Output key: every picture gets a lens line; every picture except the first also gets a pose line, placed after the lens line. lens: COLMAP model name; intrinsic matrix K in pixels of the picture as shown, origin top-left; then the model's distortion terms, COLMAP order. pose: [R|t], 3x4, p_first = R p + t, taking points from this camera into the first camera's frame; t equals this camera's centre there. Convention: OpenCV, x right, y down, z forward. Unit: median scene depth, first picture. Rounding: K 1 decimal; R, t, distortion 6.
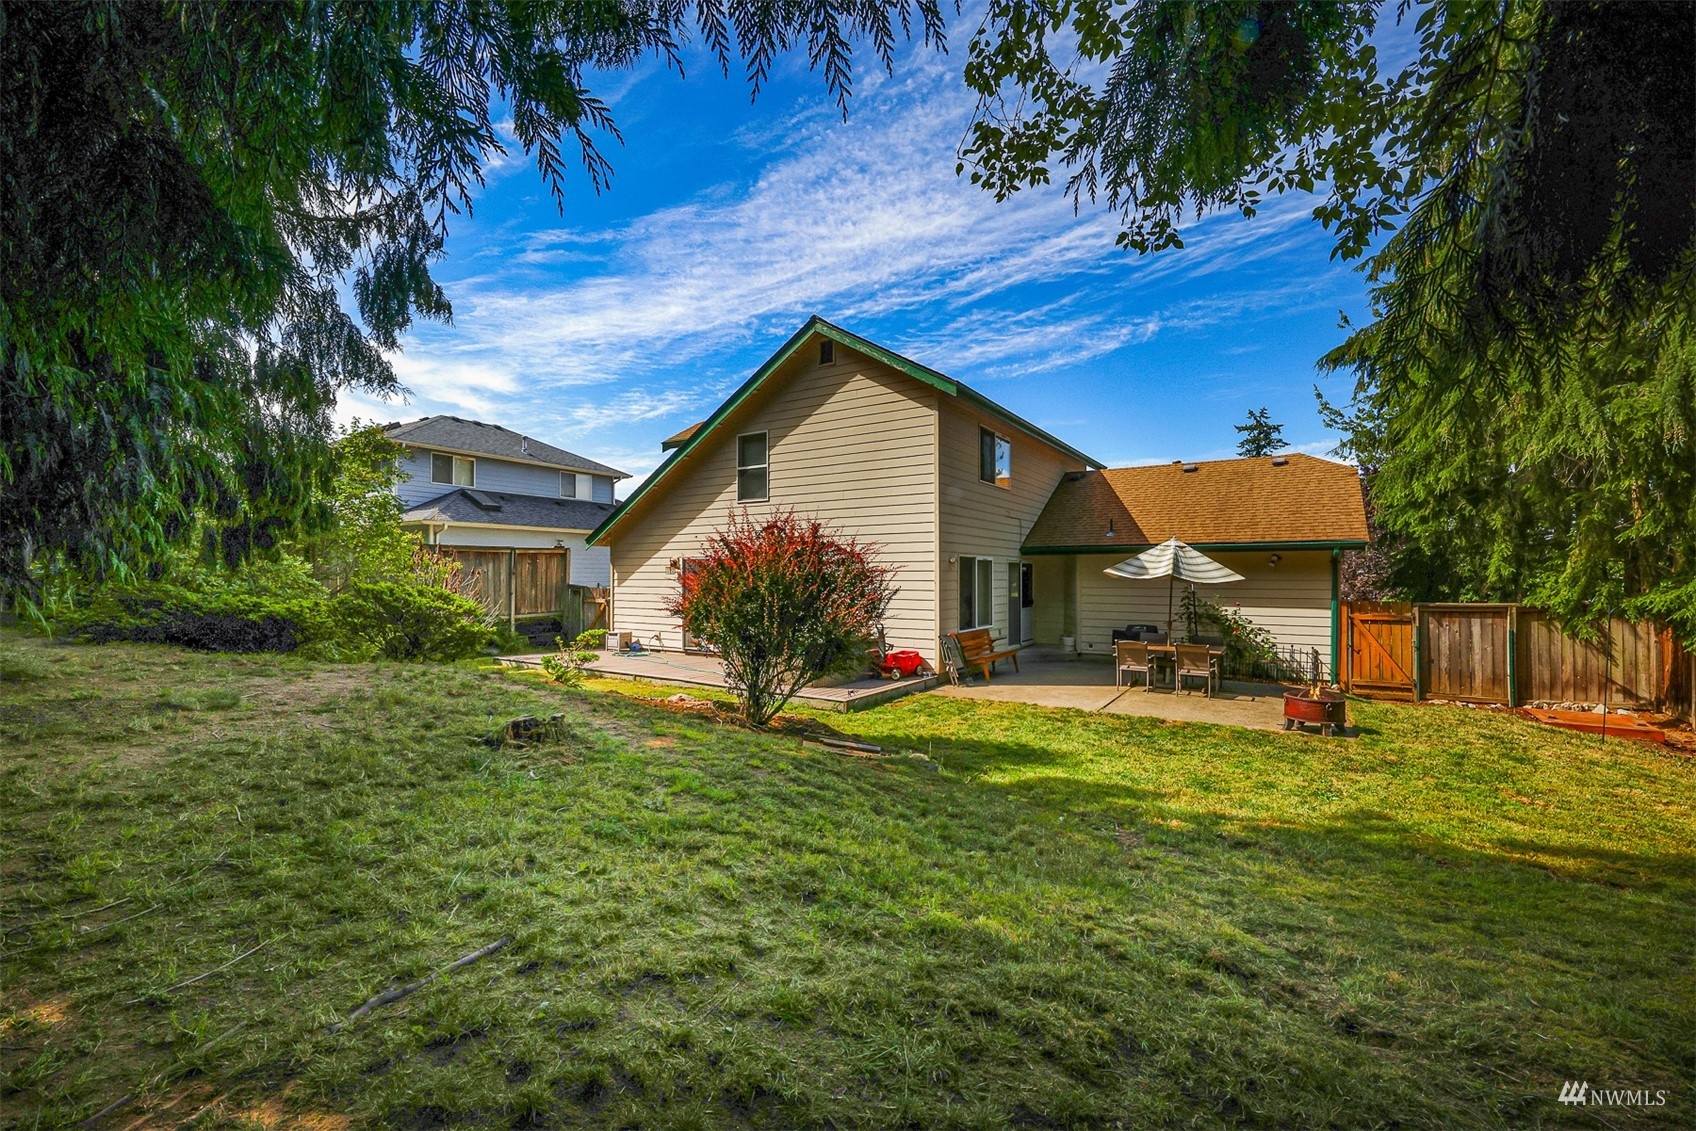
lens RADIAL K [[683.6, 0, 870.5], [0, 683.6, 555.0], [0, 0, 1]] dist [-0.000235, -0.002554]
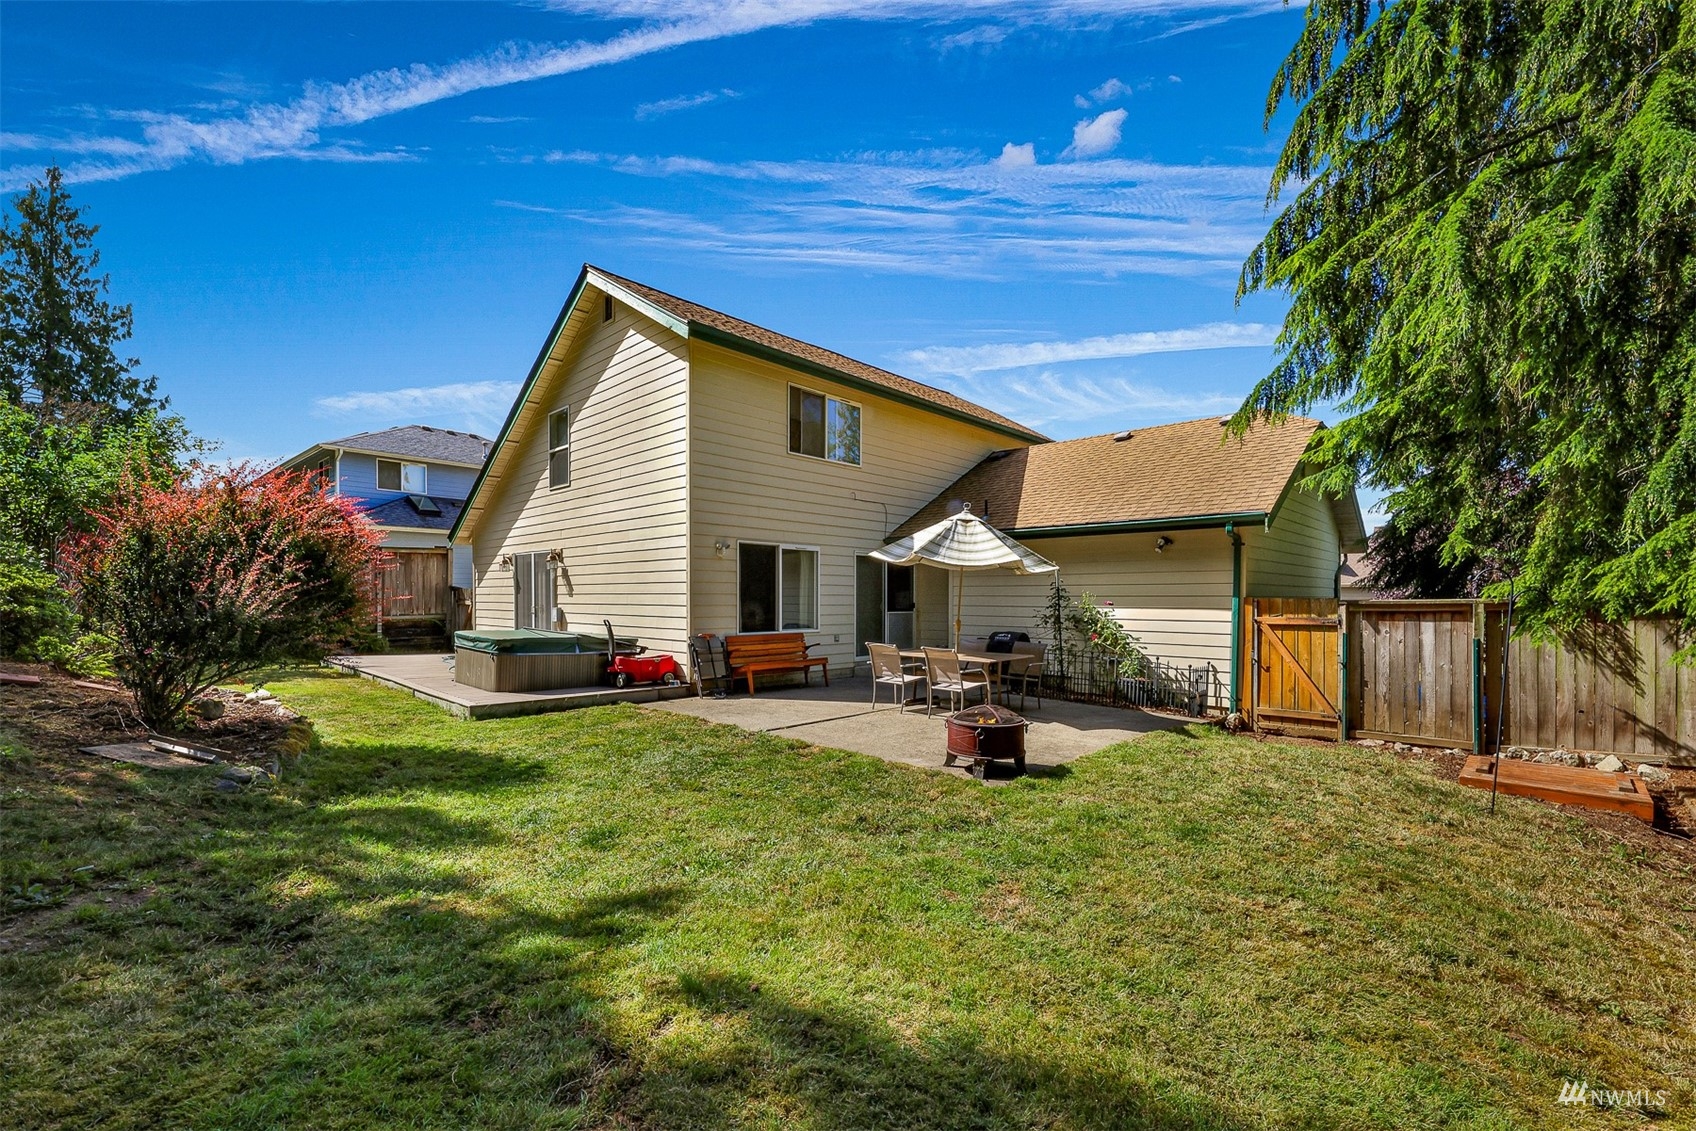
lens RADIAL K [[707.0, 0, 867.9], [0, 707.0, 595.4], [0, 0, 1]] dist [-0.002546, -0.000385]
pose [[0.981050, 0.002194, -0.193742, 0.434317], [0.002705, 0.999683, 0.025016, 0.043553], [0.193735, -0.025066, 0.980734, 0.189220]]
